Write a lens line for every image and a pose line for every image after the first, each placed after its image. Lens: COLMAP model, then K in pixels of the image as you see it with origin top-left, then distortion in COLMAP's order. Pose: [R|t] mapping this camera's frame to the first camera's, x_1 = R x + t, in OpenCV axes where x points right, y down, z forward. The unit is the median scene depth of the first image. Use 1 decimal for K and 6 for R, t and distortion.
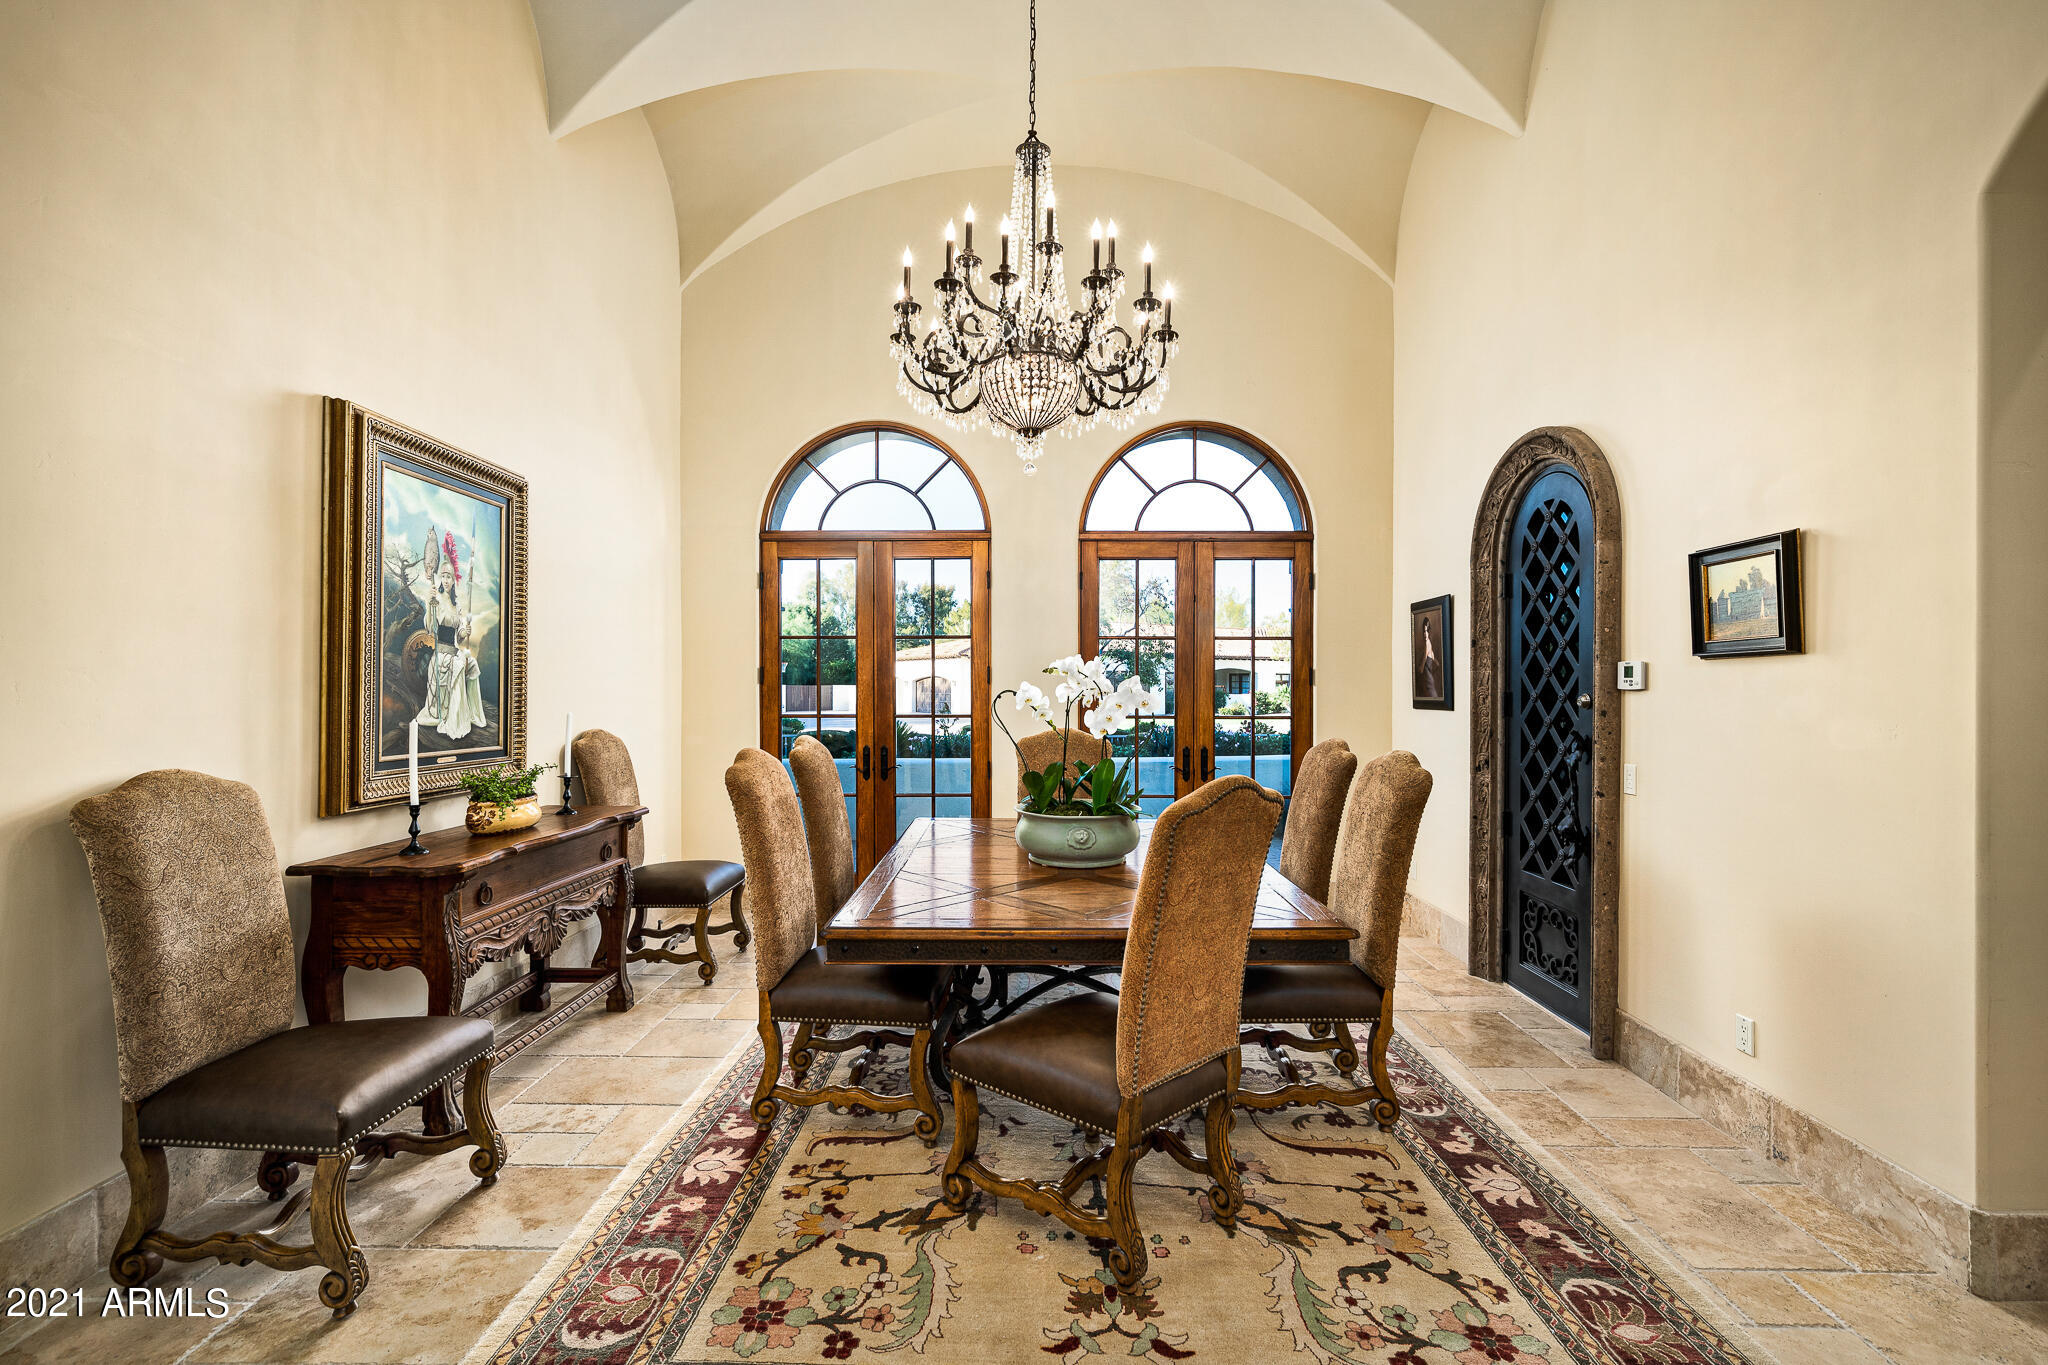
lens RADIAL K [[910.4, 0, 1036.8], [0, 910.4, 685.8], [0, 0, 1]] dist [-0.012772, -0.000010]
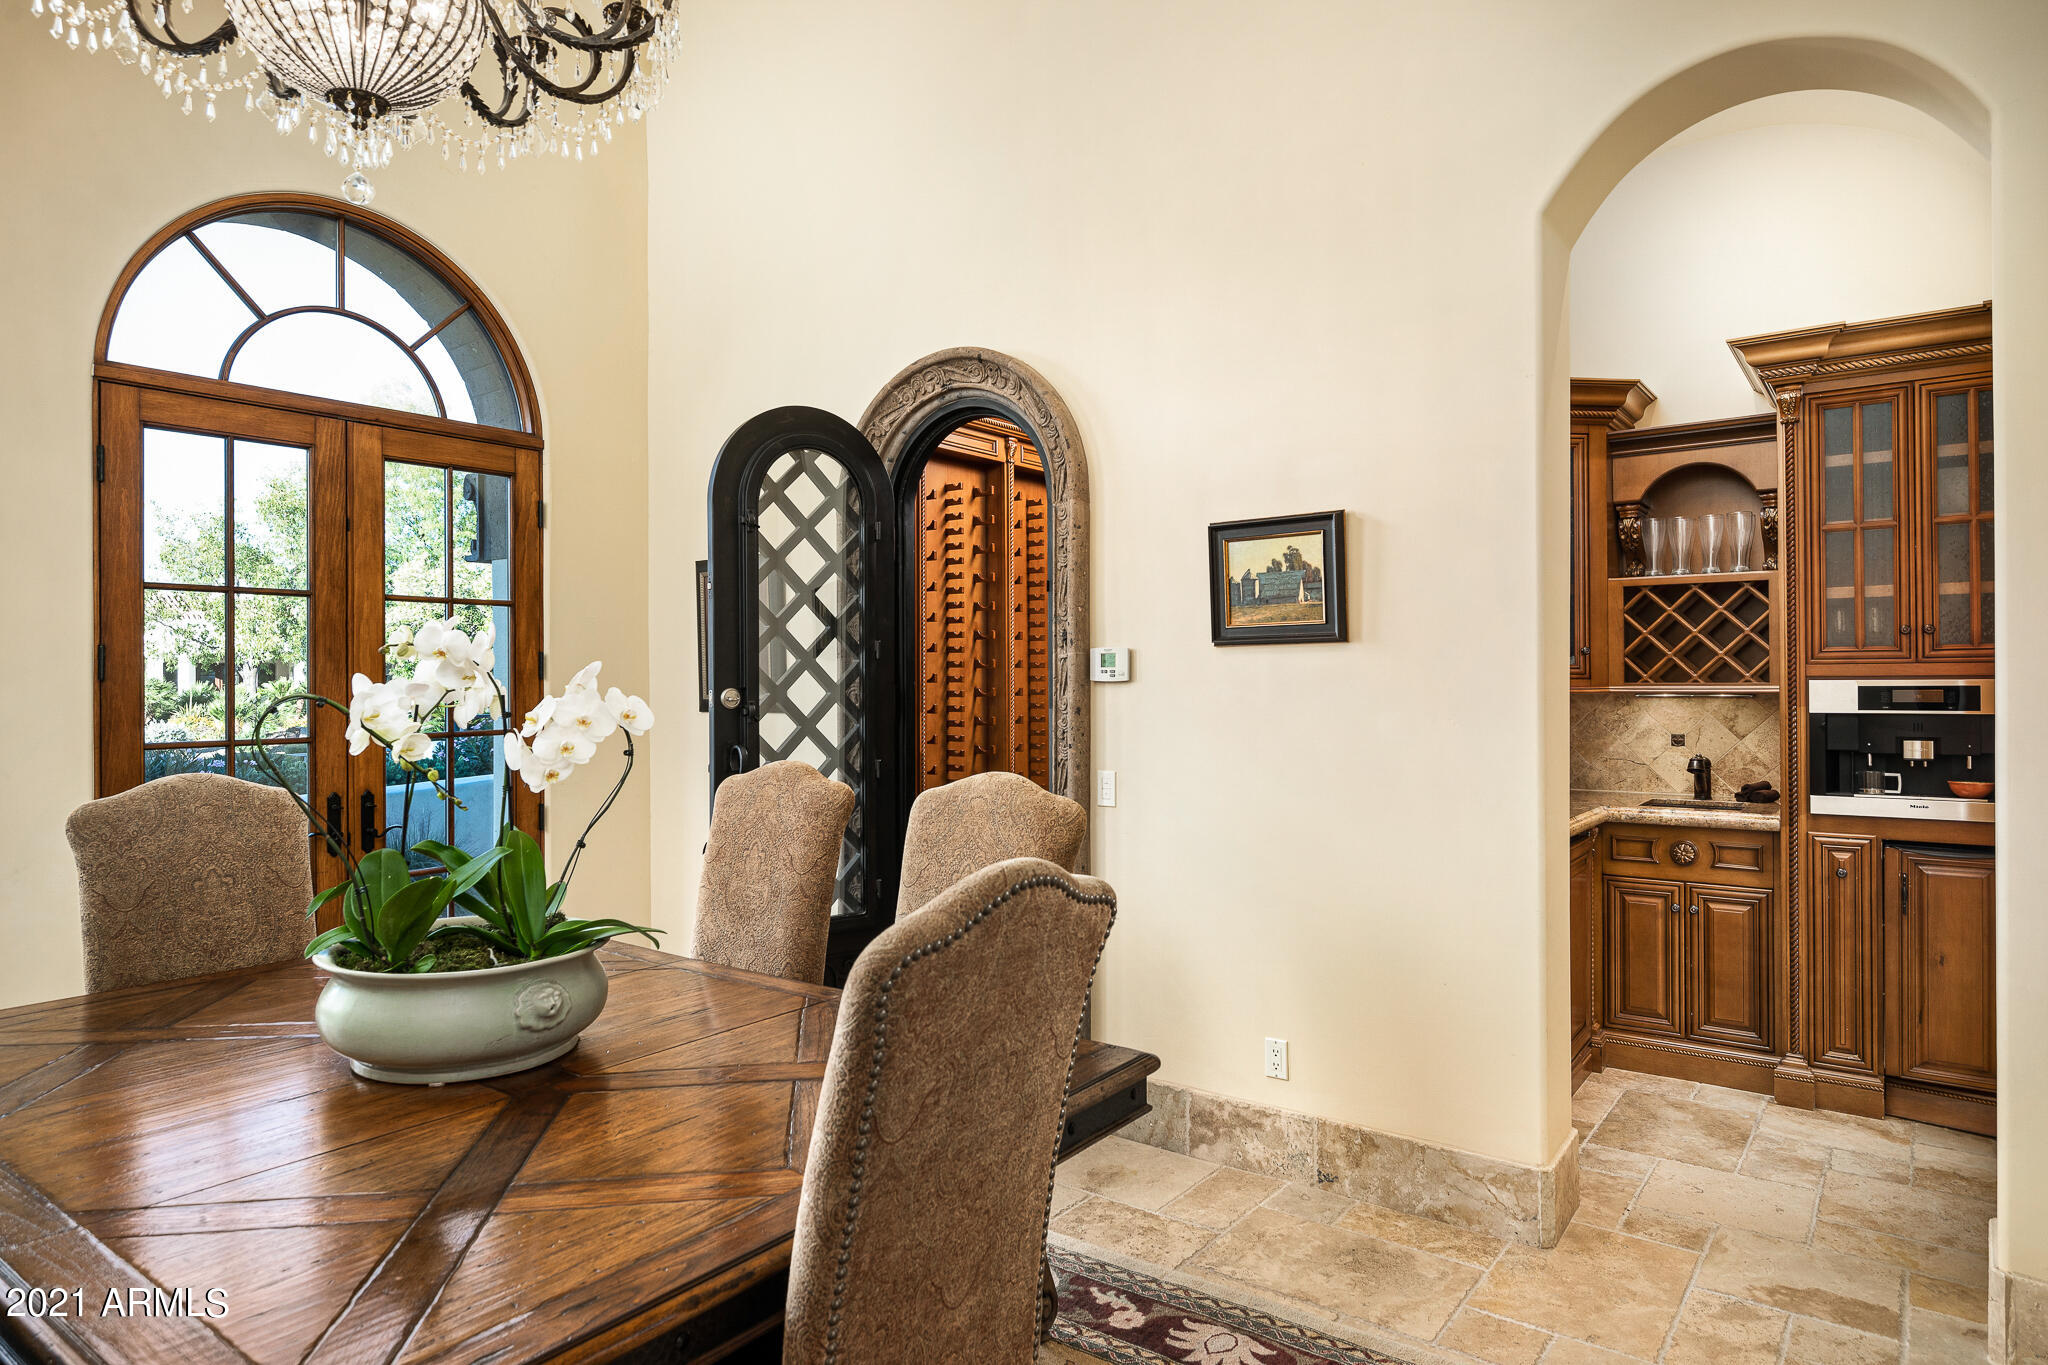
lens RADIAL K [[1191.3, 0, 1025.5], [0, 1191.3, 674.2], [0, 0, 1]] dist [-0.008678, -0.001962]
pose [[0.593188, -0.003312, 0.805057, -0.313811], [0.006391, 0.999979, -0.000595, -0.002691], [-0.805039, 0.005498, 0.593197, 0.459556]]
